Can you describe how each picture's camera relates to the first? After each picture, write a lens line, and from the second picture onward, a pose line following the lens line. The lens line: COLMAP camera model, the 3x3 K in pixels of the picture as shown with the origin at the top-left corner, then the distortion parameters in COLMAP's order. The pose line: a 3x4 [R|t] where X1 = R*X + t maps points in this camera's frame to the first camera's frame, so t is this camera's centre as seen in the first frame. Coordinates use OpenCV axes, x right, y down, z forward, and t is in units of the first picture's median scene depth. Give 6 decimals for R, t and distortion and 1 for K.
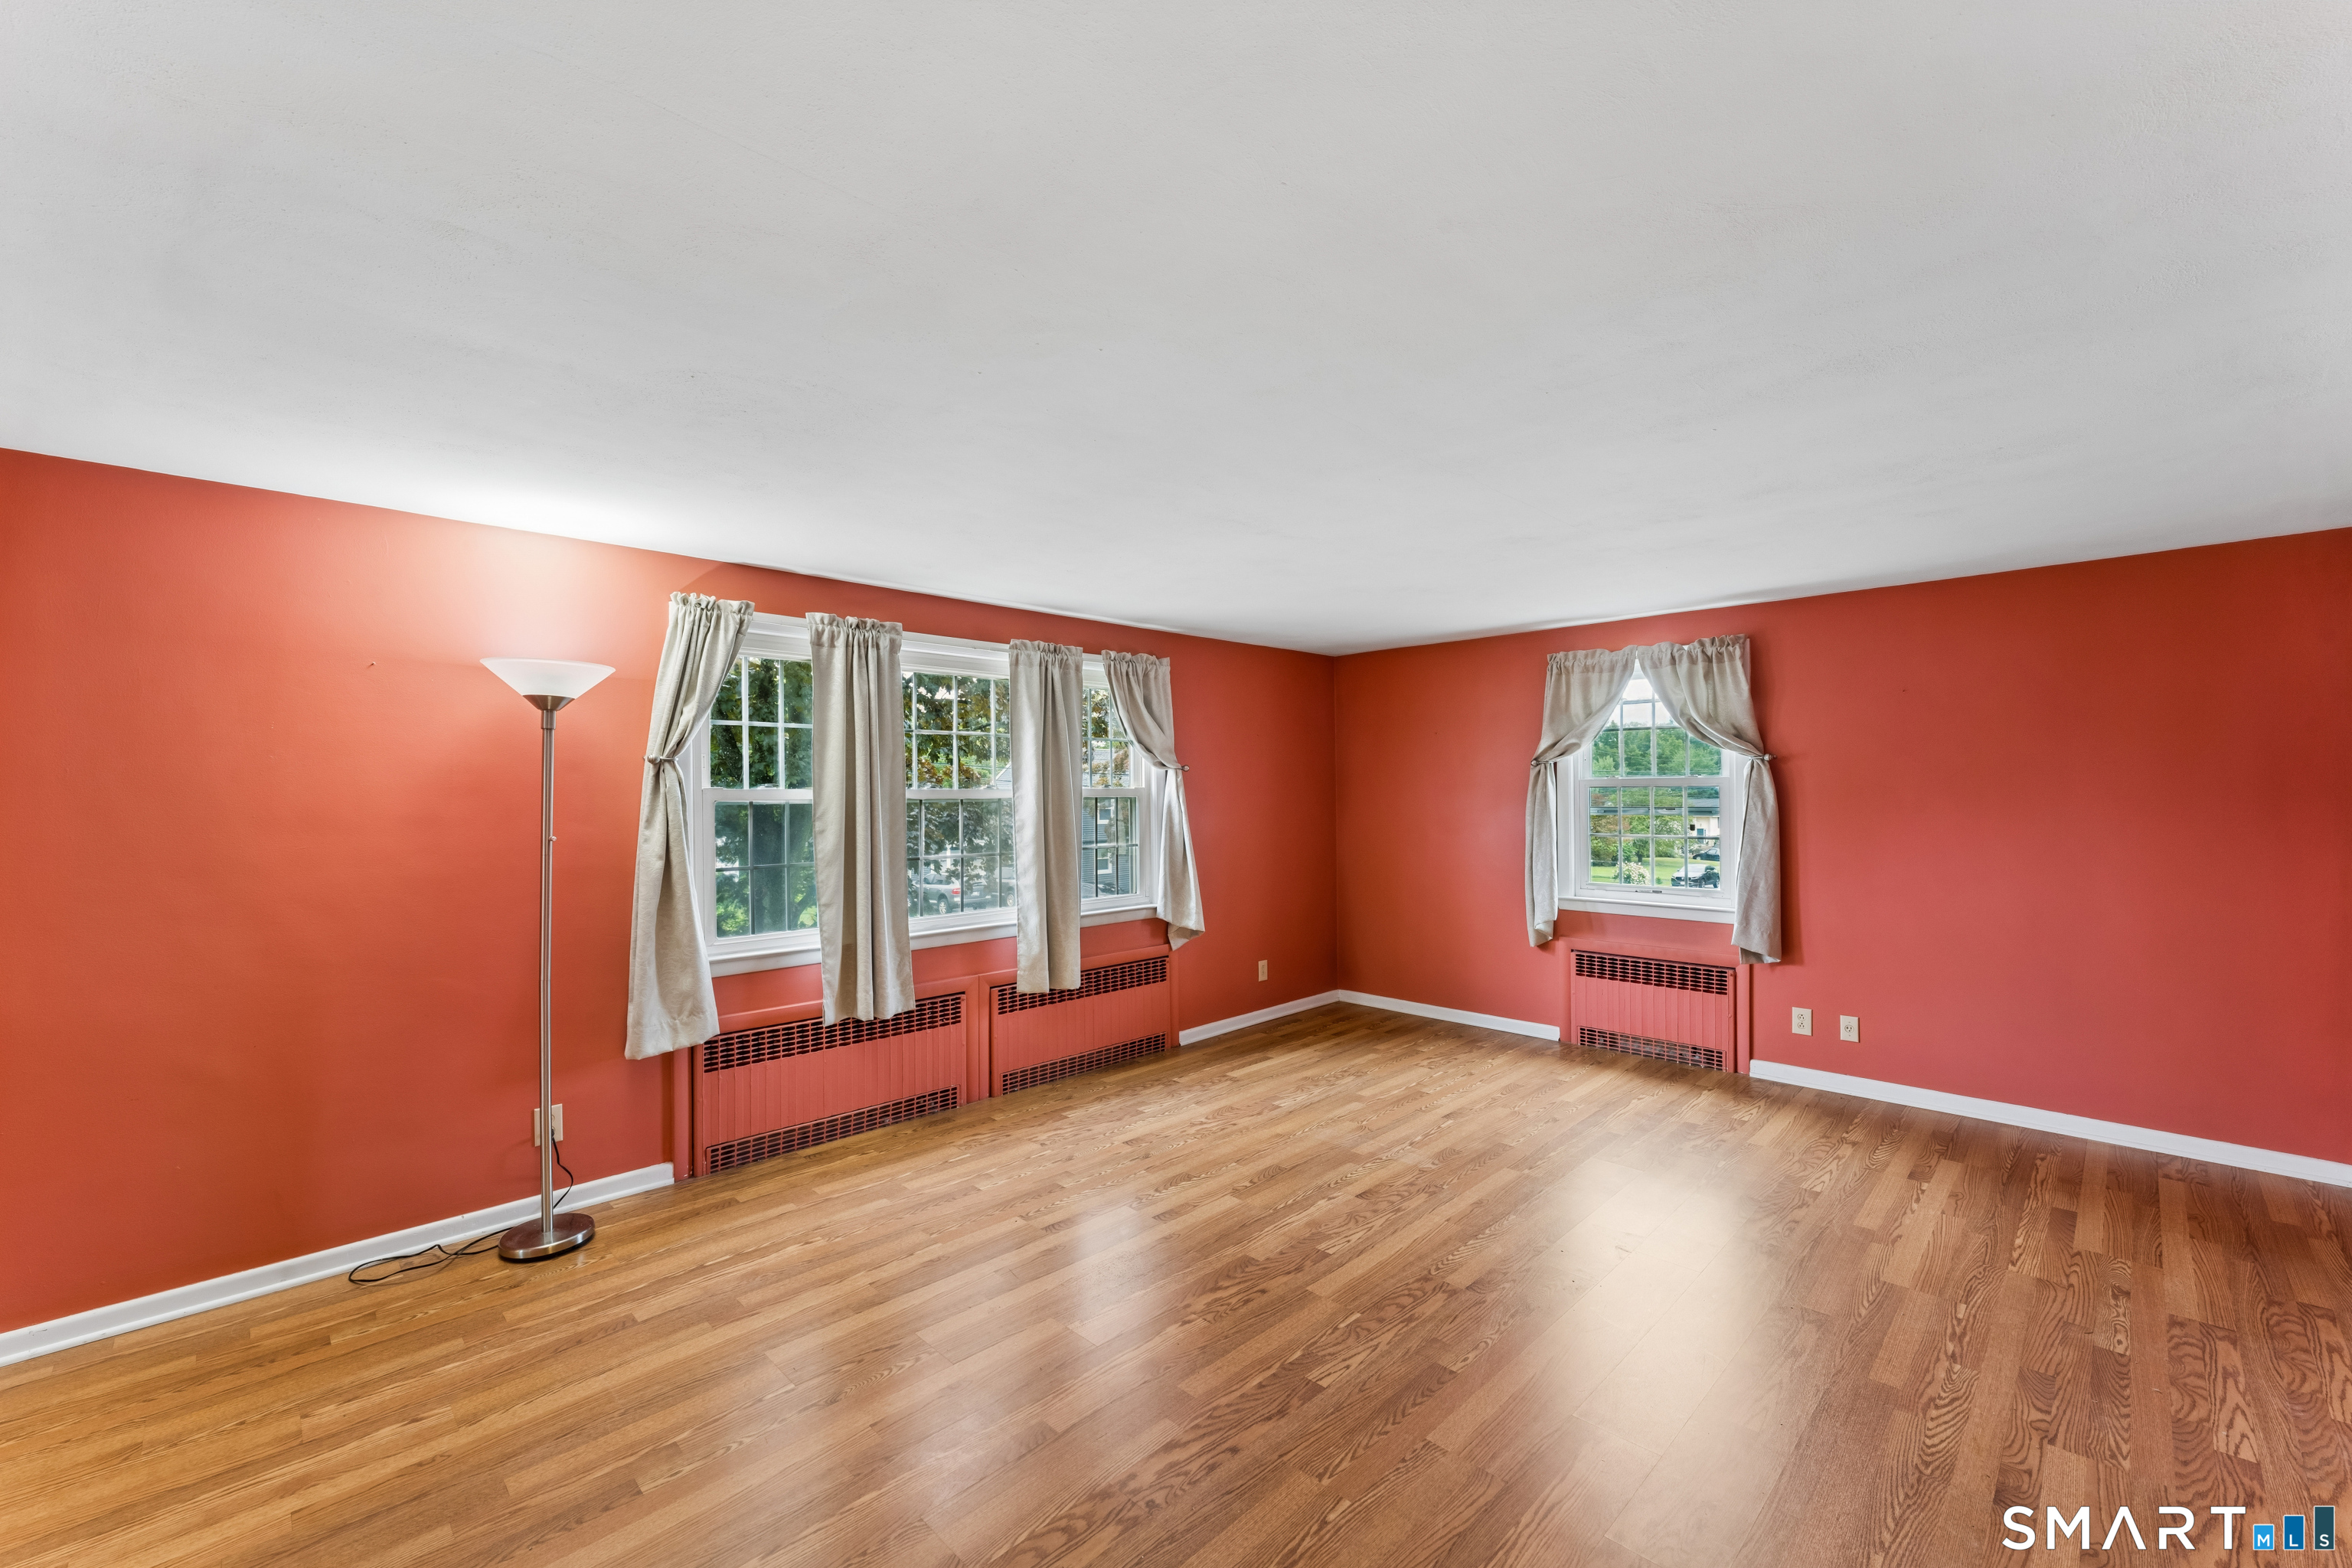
lens RADIAL K [[957.9, 0, 1176.0], [0, 957.9, 784.0], [0, 0, 1]] dist [0.001779, -0.000121]
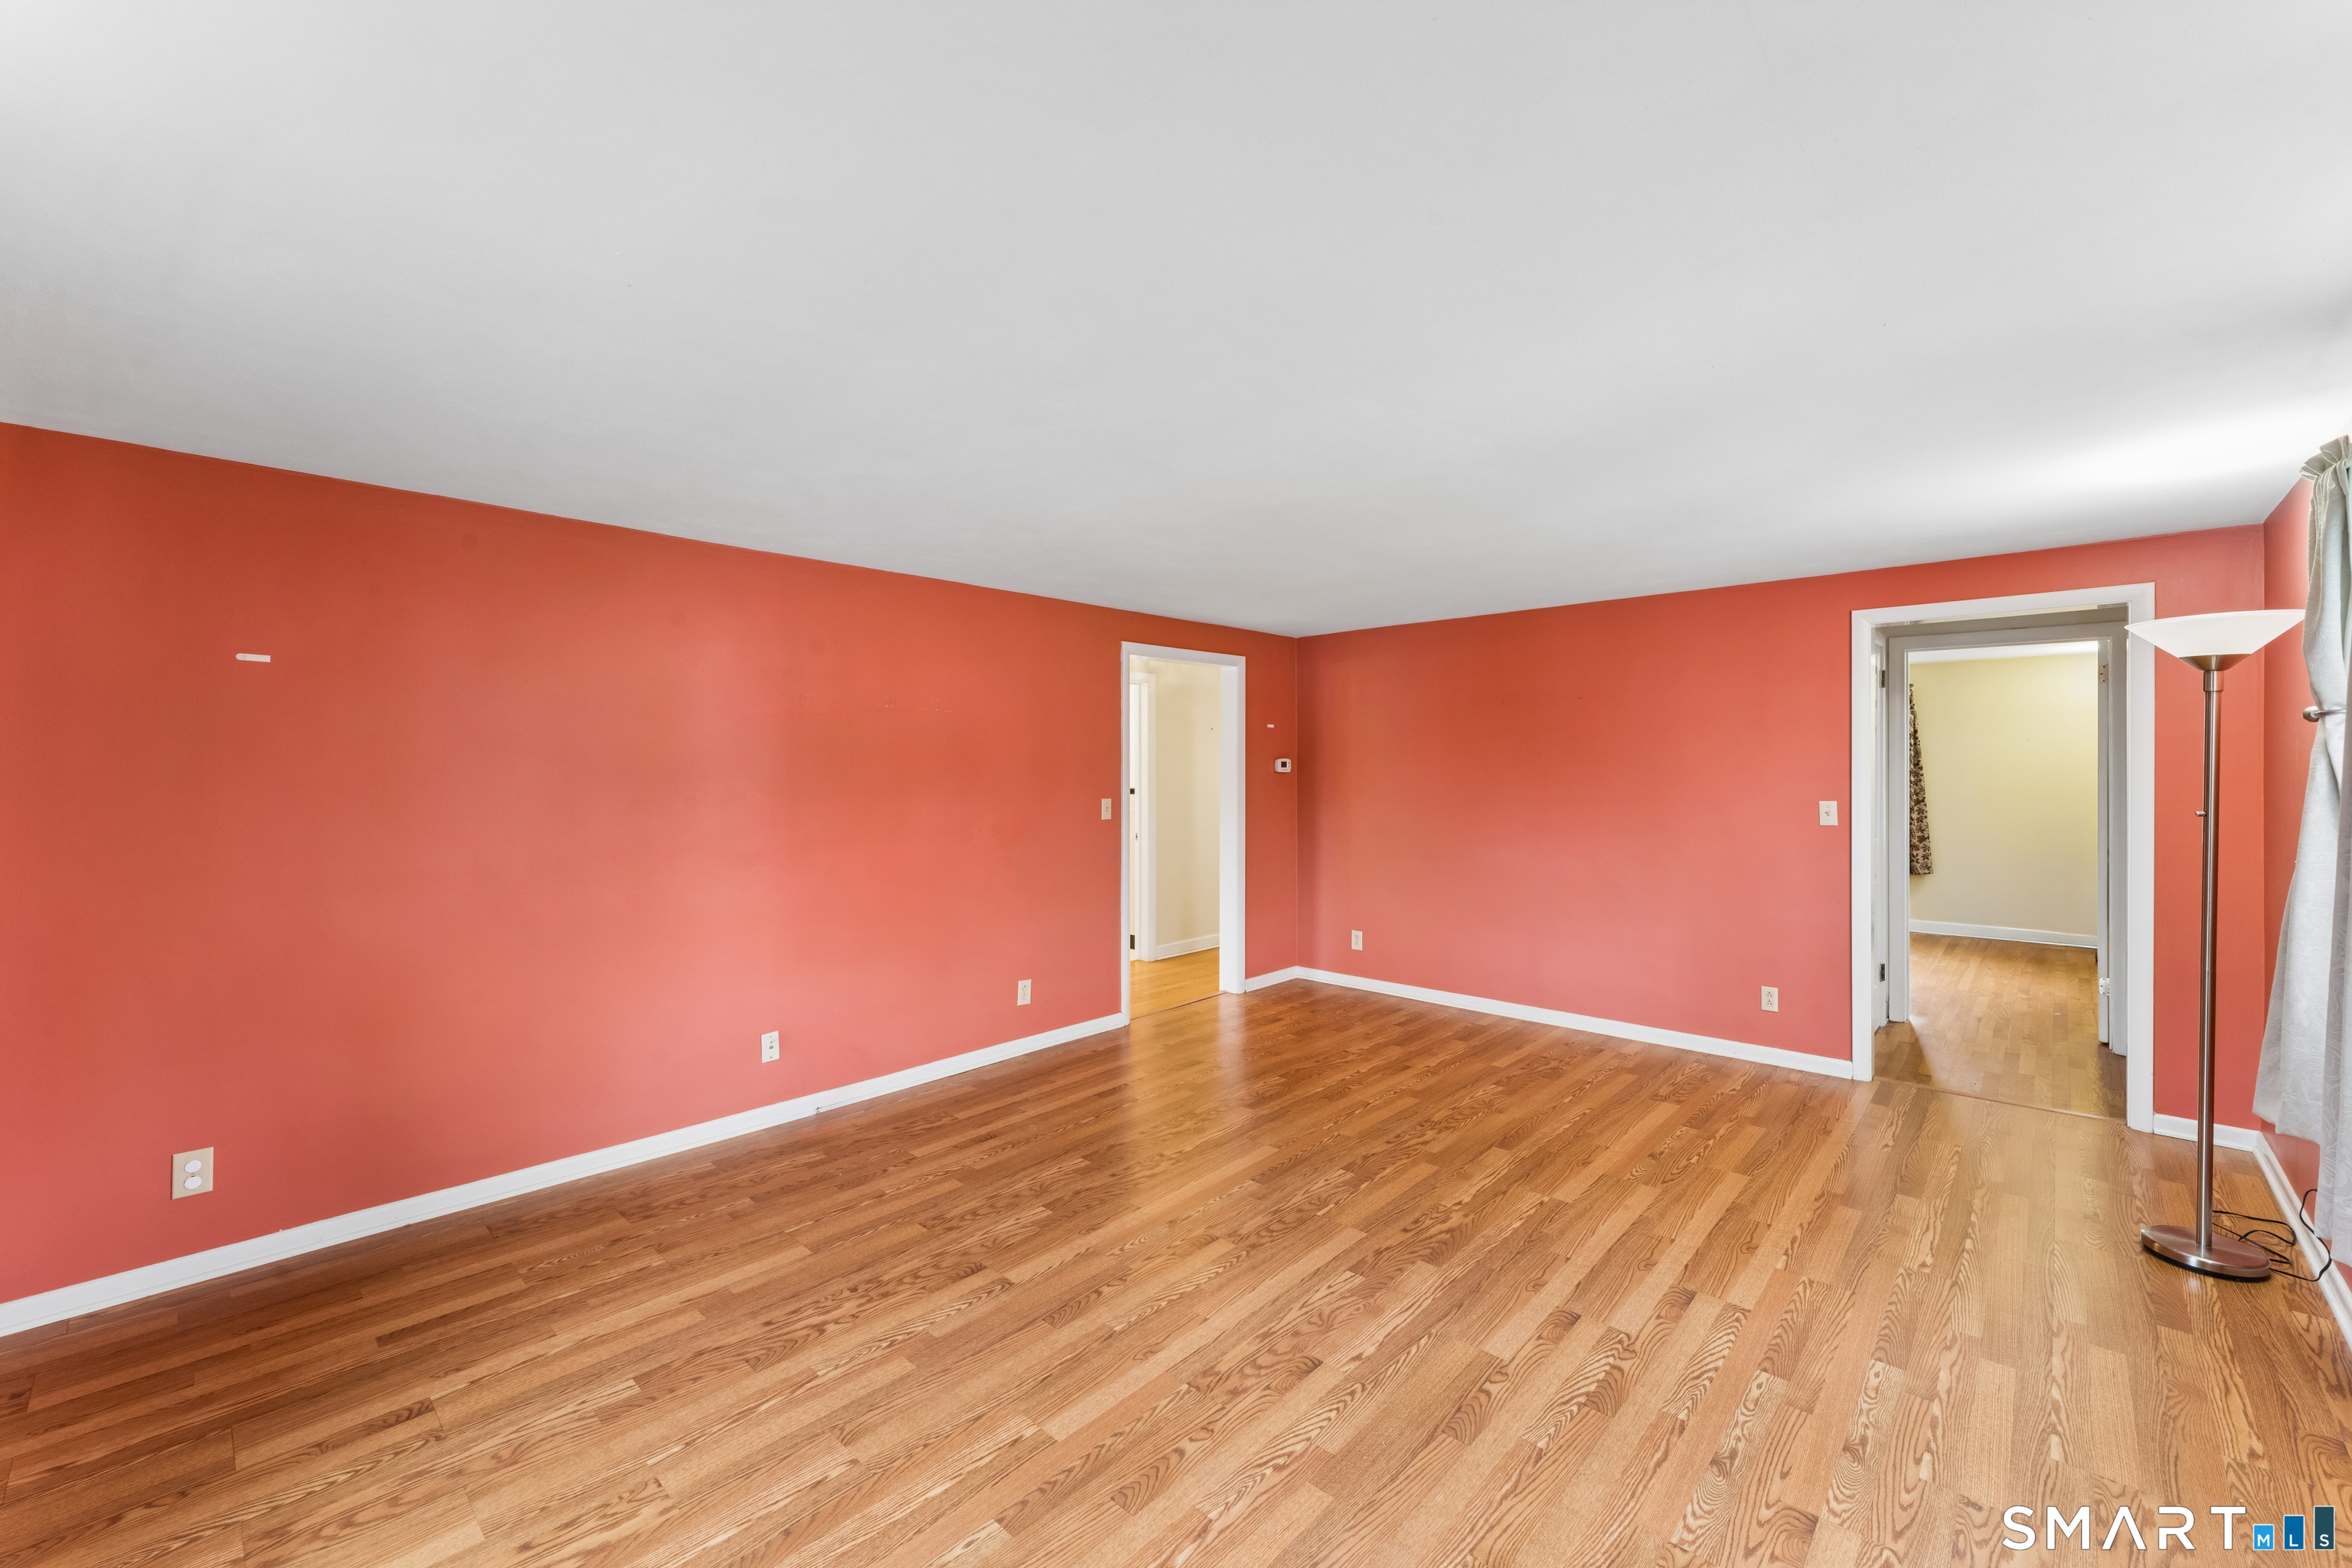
lens RADIAL K [[945.8, 0, 1176.0], [0, 945.8, 784.0], [0, 0, 1]] dist [-0.000087, -0.000113]
pose [[-0.999257, 0.011418, -0.036814, 0.348238], [0.011129, 0.999906, 0.008036, 0.010593], [0.036902, 0.007620, -0.999290, 1.862580]]
